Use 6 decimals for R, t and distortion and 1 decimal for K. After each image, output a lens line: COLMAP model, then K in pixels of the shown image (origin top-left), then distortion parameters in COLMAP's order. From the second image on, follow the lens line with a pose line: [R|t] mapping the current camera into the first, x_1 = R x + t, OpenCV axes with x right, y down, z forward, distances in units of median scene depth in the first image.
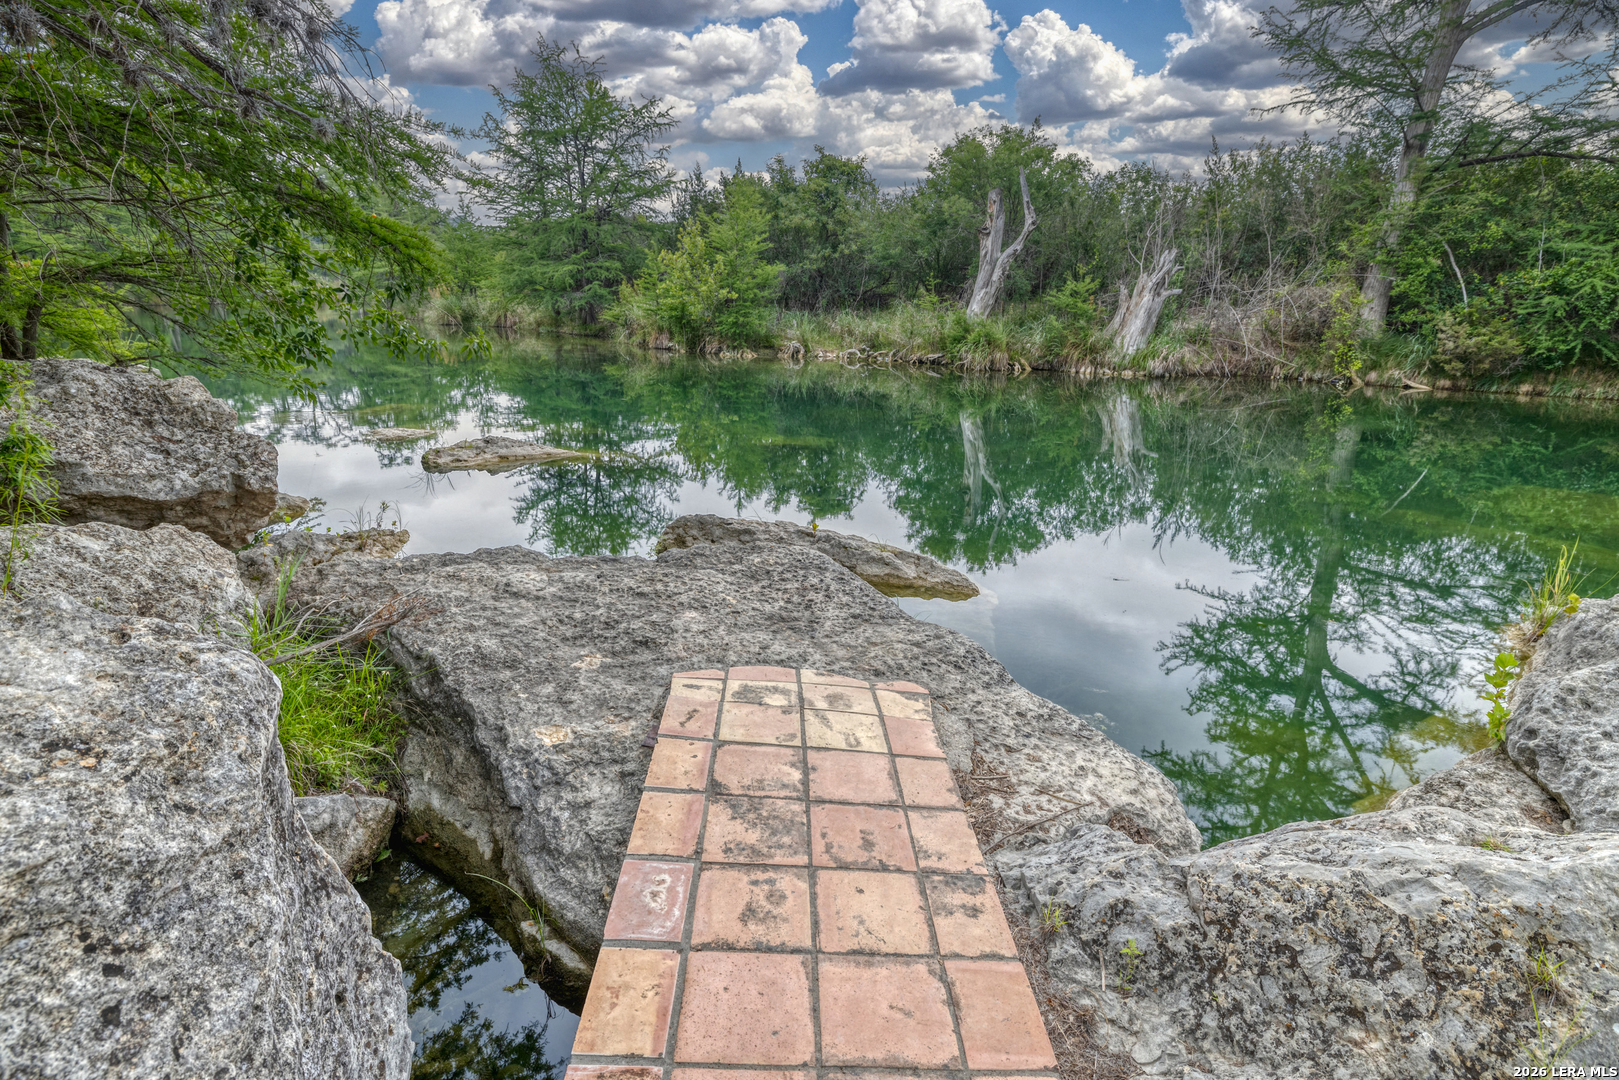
lens RADIAL K [[806.5, 0, 811.5], [0, 806.5, 545.7], [0, 0, 1]] dist [-0.005557, -0.001205]
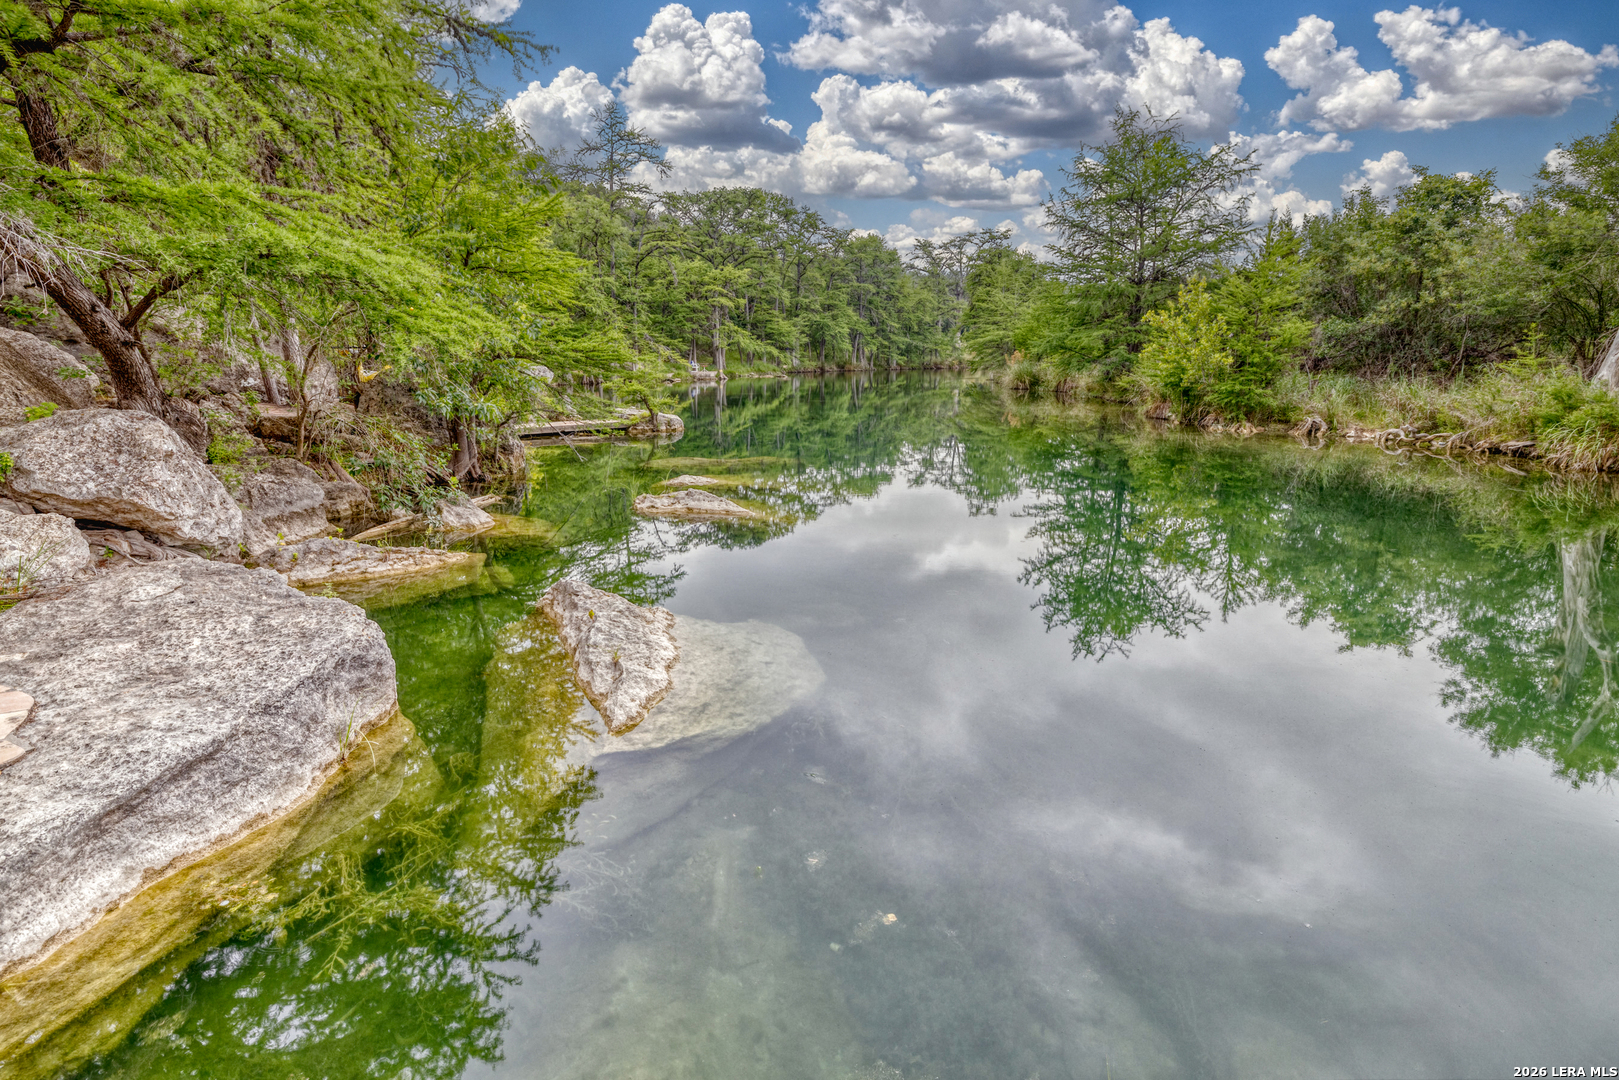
lens RADIAL K [[806.5, 0, 807.8], [0, 806.5, 541.3], [0, 0, 1]] dist [-0.005557, -0.001205]
pose [[0.713666, 0.139238, -0.686508, 0.173459], [-0.194576, 0.980882, -0.003330, -0.032959], [0.672920, 0.135955, 0.727114, 0.109175]]
